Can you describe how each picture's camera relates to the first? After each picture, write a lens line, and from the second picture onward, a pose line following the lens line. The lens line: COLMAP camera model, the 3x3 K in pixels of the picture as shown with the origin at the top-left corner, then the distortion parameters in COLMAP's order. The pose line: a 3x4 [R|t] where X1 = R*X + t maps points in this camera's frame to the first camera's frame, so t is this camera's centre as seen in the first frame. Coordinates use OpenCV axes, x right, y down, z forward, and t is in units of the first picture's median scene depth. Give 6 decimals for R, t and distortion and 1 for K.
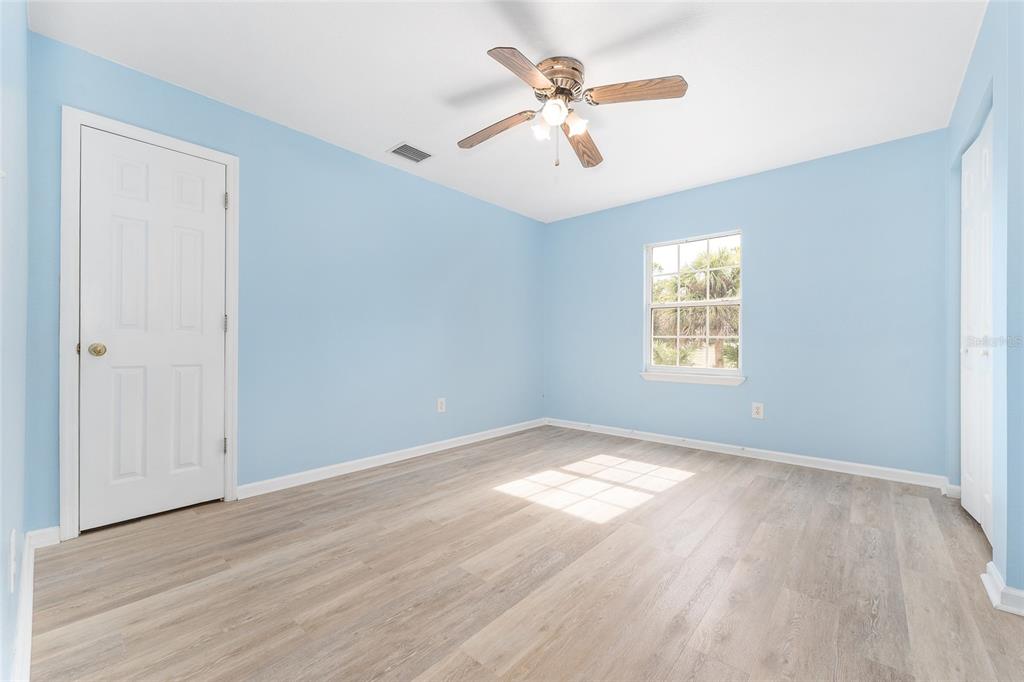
lens RADIAL K [[416.8, 0, 512.1], [0, 416.8, 343.5], [0, 0, 1]] dist [0.000182, -0.000082]
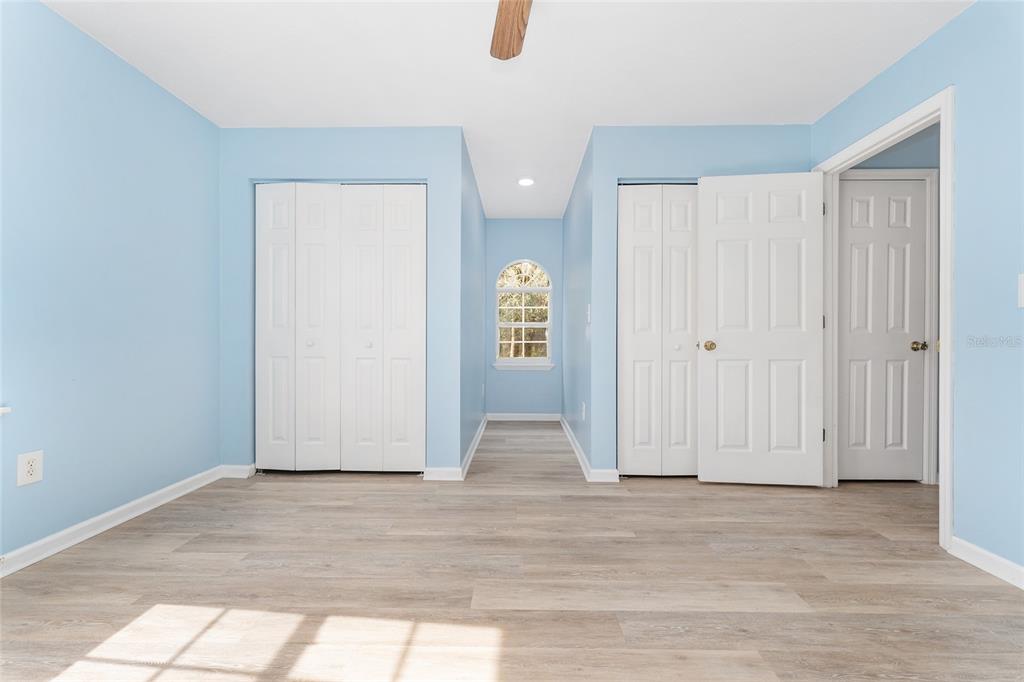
lens RADIAL K [[416.8, 0, 515.1], [0, 416.8, 337.7], [0, 0, 1]] dist [0.000182, -0.000082]
pose [[-0.653975, -0.001440, 0.756515, -0.241825], [-0.007373, 0.999963, -0.004470, 0.006259], [-0.756481, -0.008501, -0.653961, 1.284298]]
